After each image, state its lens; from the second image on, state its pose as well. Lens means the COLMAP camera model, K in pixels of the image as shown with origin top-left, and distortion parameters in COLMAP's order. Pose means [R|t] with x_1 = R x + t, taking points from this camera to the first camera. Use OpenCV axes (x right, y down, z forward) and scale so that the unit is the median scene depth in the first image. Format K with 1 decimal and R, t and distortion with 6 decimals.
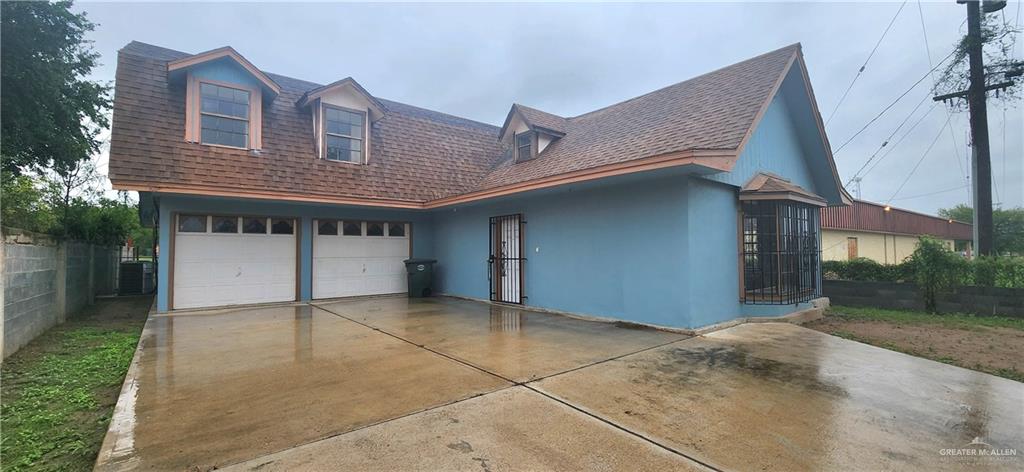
lens RADIAL K [[419.3, 0, 512.0], [0, 419.3, 236.0], [0, 0, 1]] dist [-0.003330, 0.000537]
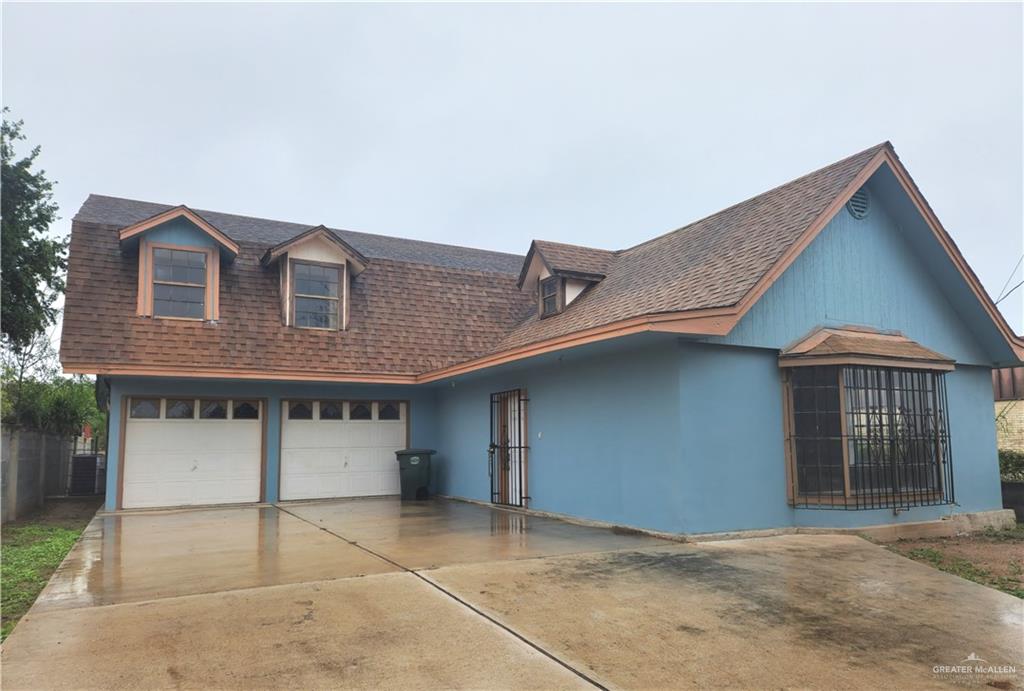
lens RADIAL K [[693.5, 0, 511.8], [0, 693.5, 378.9], [0, 0, 1]] dist [0.085107, -0.085626]
pose [[0.978264, -0.023025, -0.206081, 0.249147], [0.011838, 0.998397, -0.055355, -0.000887], [0.207025, 0.051712, 0.976968, -0.237782]]
